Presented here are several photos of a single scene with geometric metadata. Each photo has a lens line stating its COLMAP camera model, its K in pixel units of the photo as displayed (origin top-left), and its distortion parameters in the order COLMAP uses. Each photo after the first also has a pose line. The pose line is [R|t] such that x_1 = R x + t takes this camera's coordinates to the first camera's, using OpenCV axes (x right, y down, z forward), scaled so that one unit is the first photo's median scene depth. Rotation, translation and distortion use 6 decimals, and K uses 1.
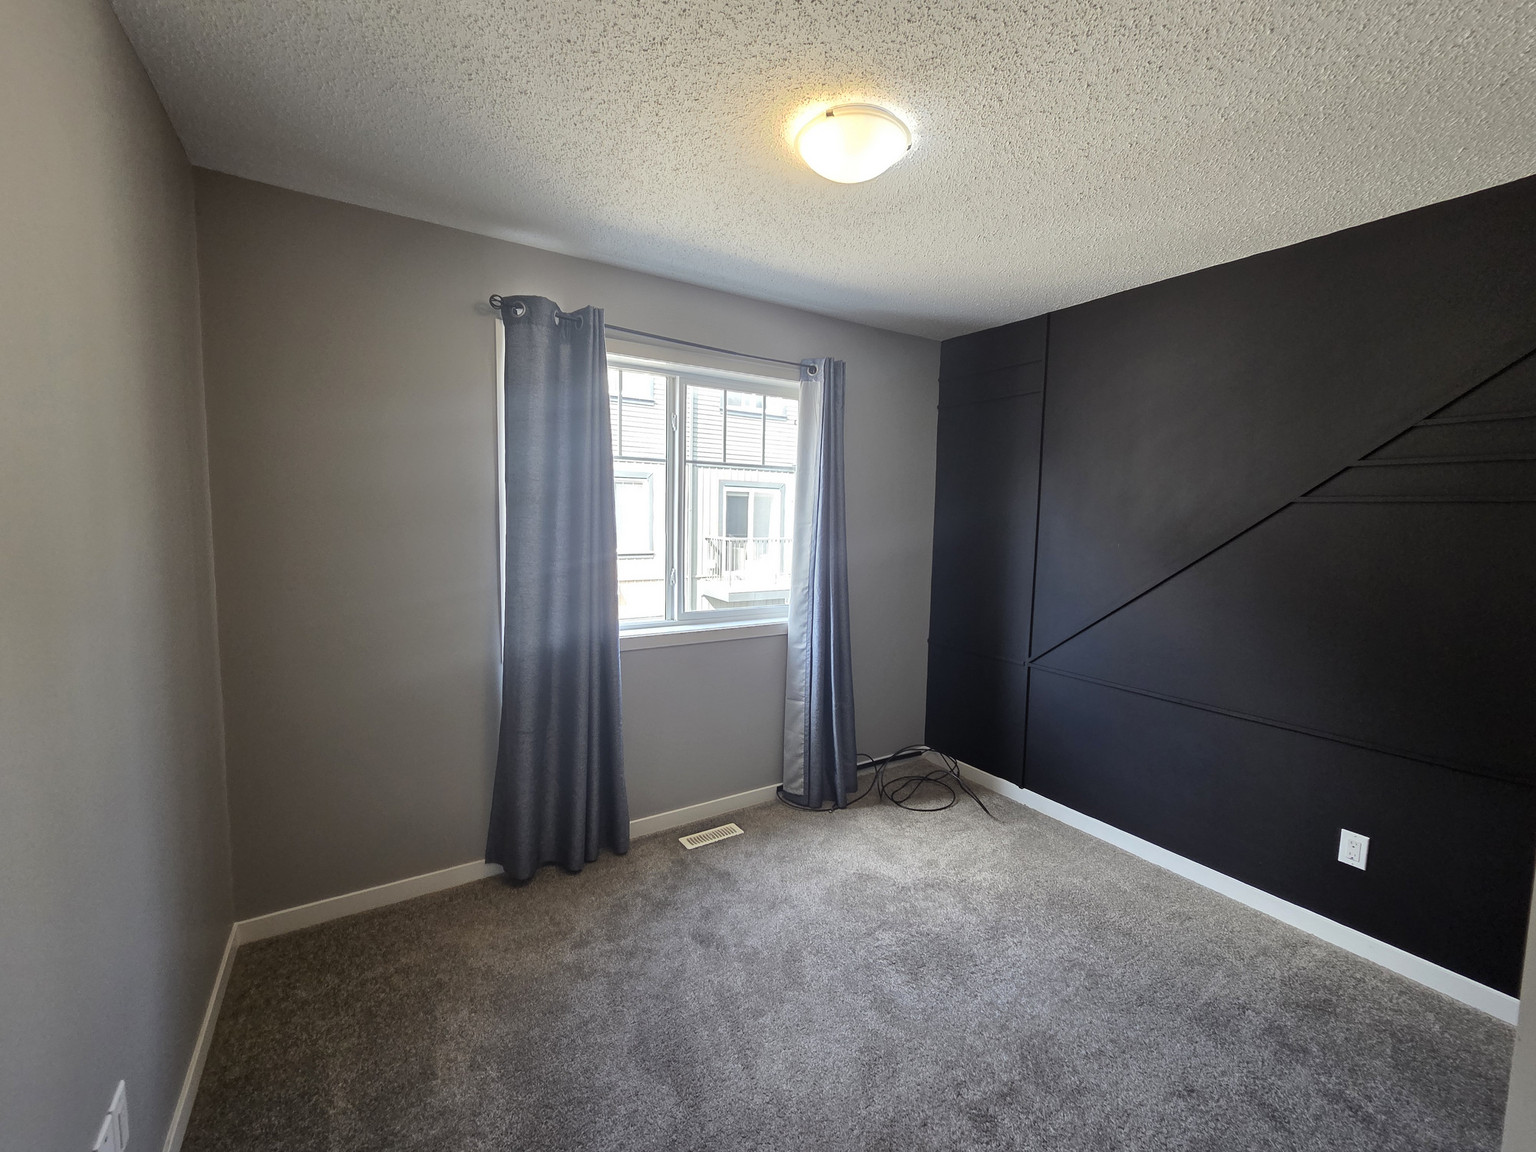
lens RADIAL K [[632.2, 0, 768.0], [0, 632.2, 576.0], [0, 0, 1]] dist [0.003234, -0.000119]
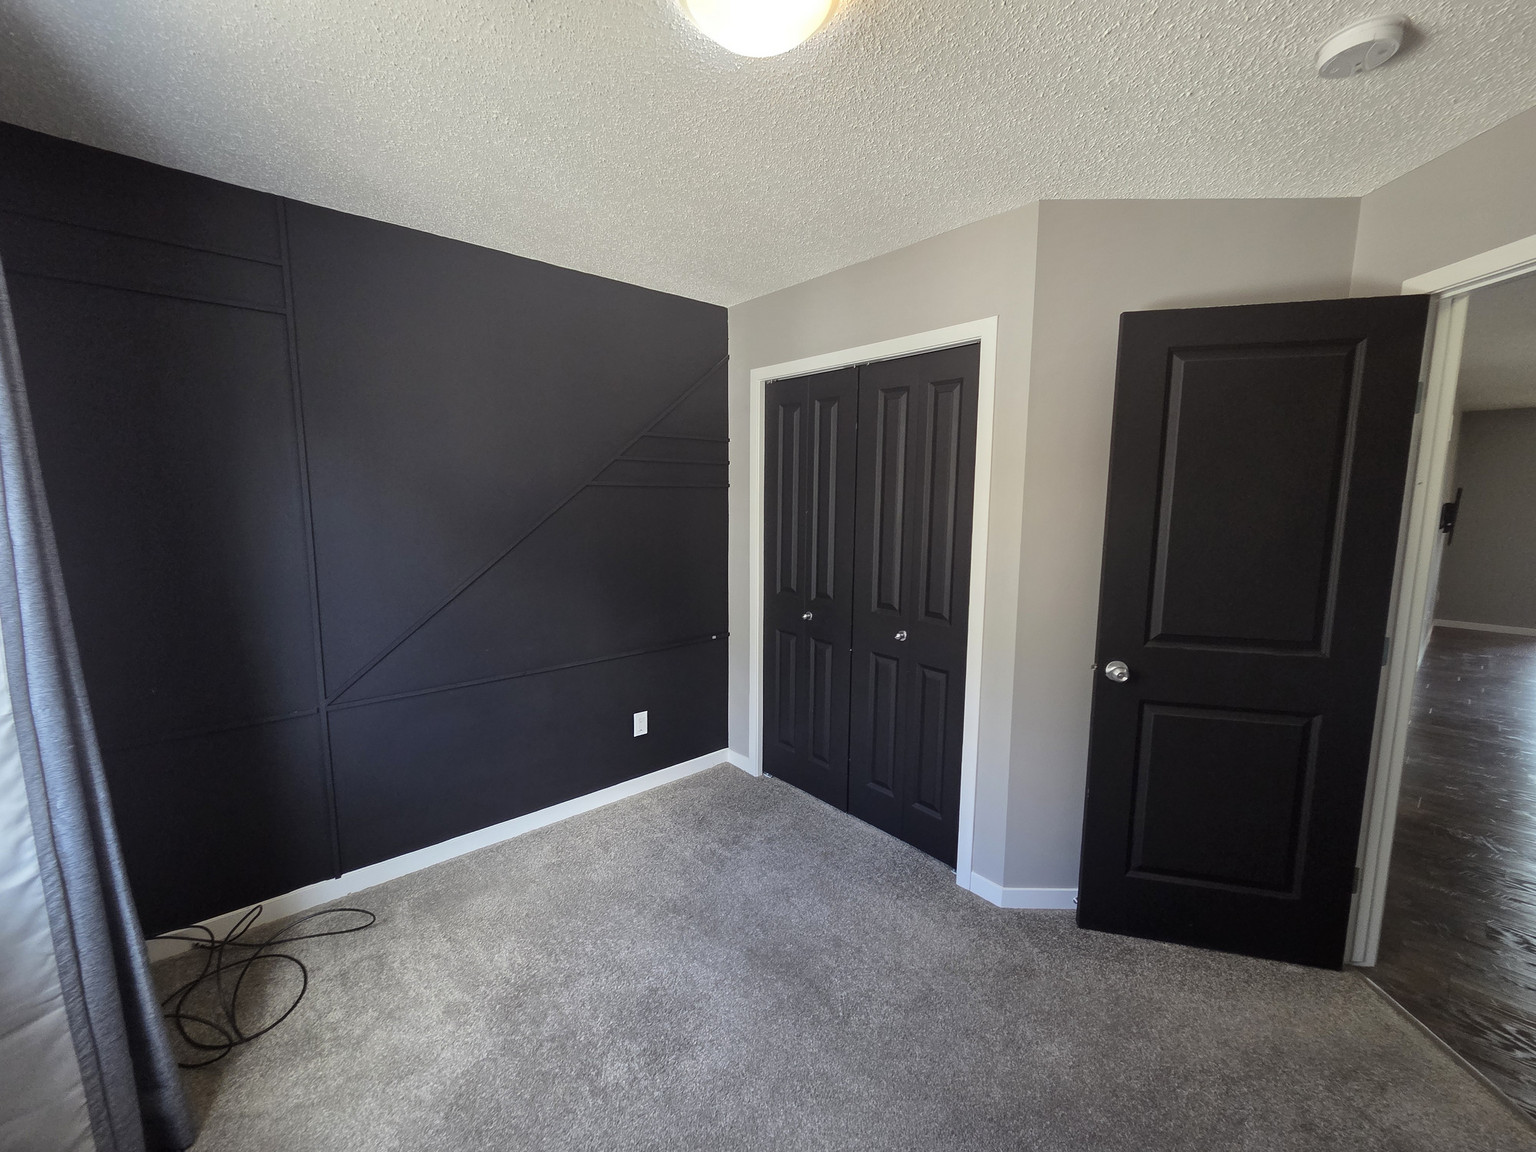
lens RADIAL K [[632.2, 0, 768.0], [0, 632.2, 576.0], [0, 0, 1]] dist [0.003234, -0.000119]
pose [[-0.158165, -0.149792, 0.975985, -0.348197], [0.085028, 0.982689, 0.164600, -0.083711], [-0.983745, 0.109020, -0.142690, 0.615762]]
